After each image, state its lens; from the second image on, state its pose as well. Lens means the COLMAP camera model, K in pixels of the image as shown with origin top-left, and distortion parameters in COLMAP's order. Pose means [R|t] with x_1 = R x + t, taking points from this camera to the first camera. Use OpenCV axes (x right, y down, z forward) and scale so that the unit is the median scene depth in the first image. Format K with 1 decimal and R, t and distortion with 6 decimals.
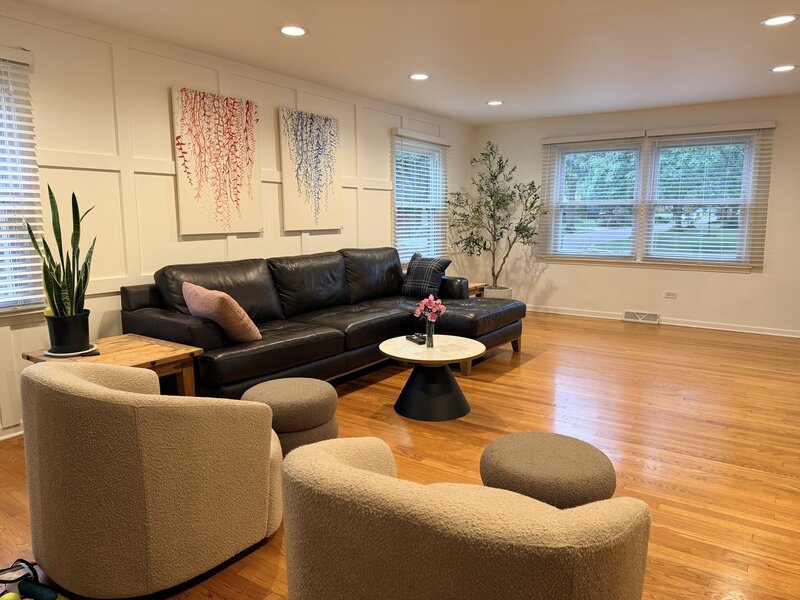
lens RADIAL K [[558.3, 0, 404.2], [0, 558.3, 298.8], [0, 0, 1]] dist [0.110698, -0.177588]
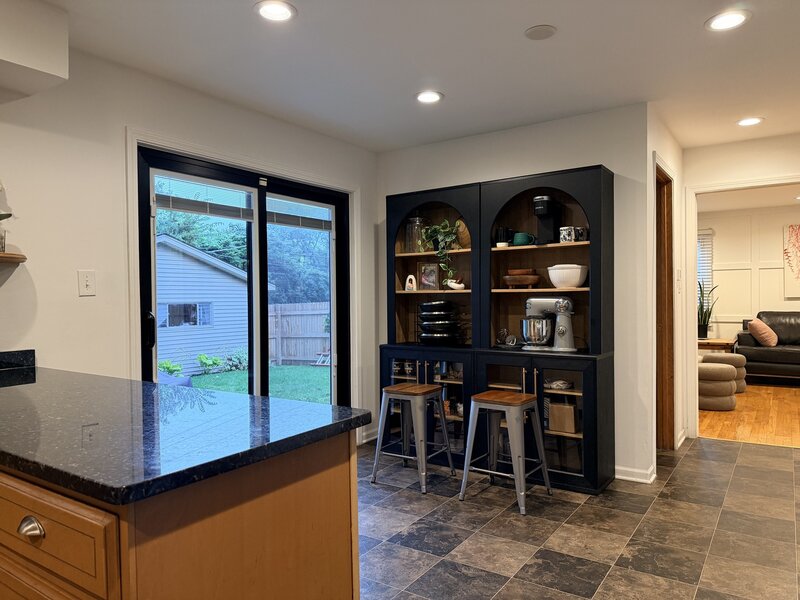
lens RADIAL K [[562.6, 0, 414.2], [0, 562.6, 300.0], [0, 0, 1]] dist [0.003152, 0.001347]
pose [[0.005686, 0.007026, -0.999959, 1.457539], [-0.132619, 0.991148, 0.006210, 0.051586], [0.991151, 0.132578, 0.006567, -0.276251]]
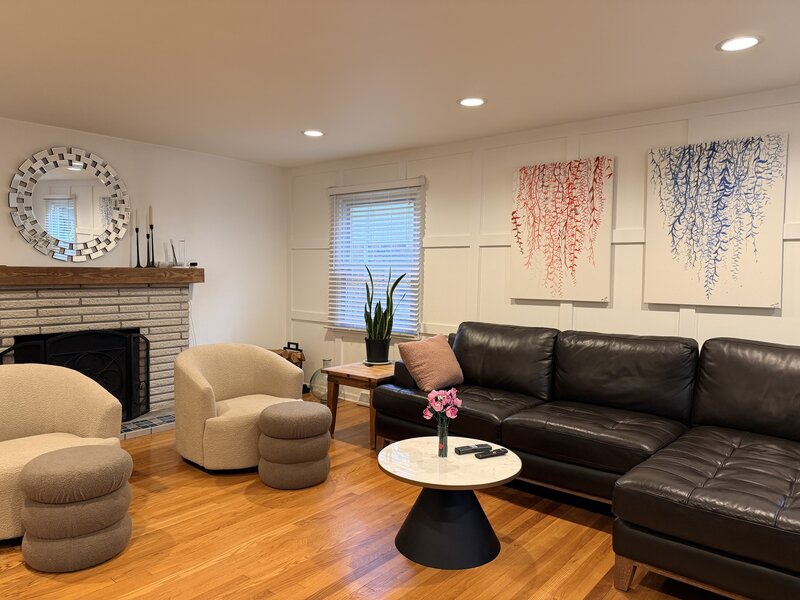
lens RADIAL K [[558.8, 0, 399.6], [0, 558.8, 301.8], [0, 0, 1]] dist [0.113528, -0.165372]
pose [[-0.096543, 0.055921, -0.993757, 0.672210], [-0.158969, 0.984738, 0.070857, -0.138956], [0.982552, 0.164817, -0.086179, 0.817777]]
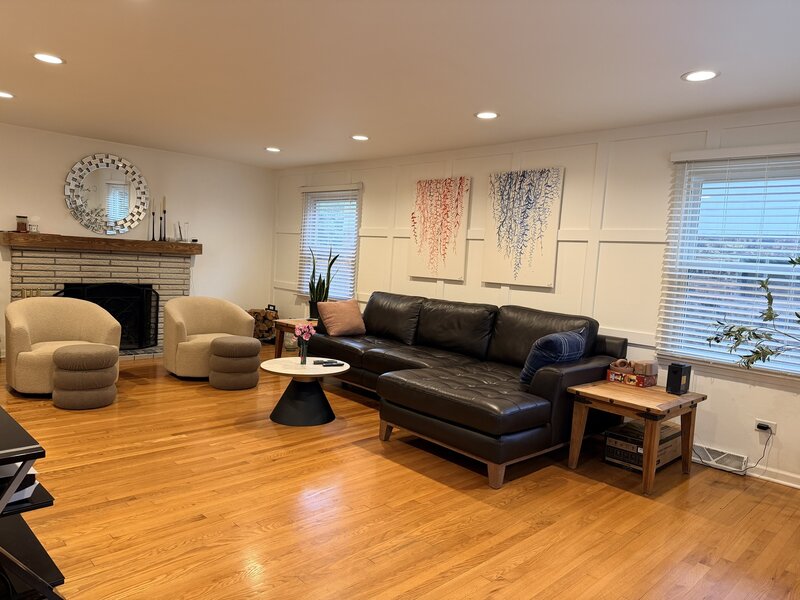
lens RADIAL K [[559.5, 0, 400.0], [0, 559.5, 300.0], [0, 0, 1]] dist [0.175305, -0.298034]
pose [[-0.200007, 0.064103, -0.977695, 1.014668], [-0.203356, 0.973413, 0.105422, -0.189873], [0.958459, 0.219905, -0.181654, 1.174806]]
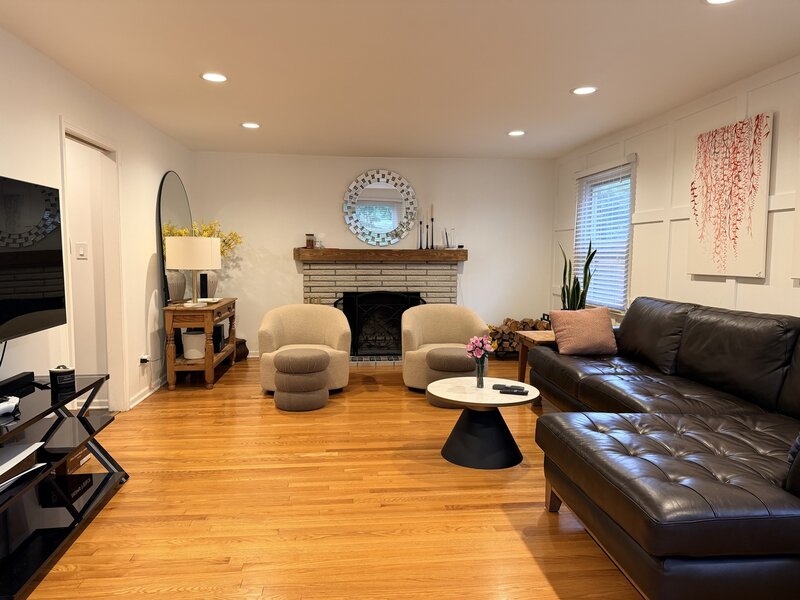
lens RADIAL K [[558.8, 0, 399.6], [0, 558.8, 301.8], [0, 0, 1]] dist [0.113528, -0.165372]
pose [[-0.762994, 0.051415, -0.644358, 0.655664], [-0.100023, 0.975435, 0.196270, -0.201533], [0.638621, 0.214203, -0.739108, 1.348117]]
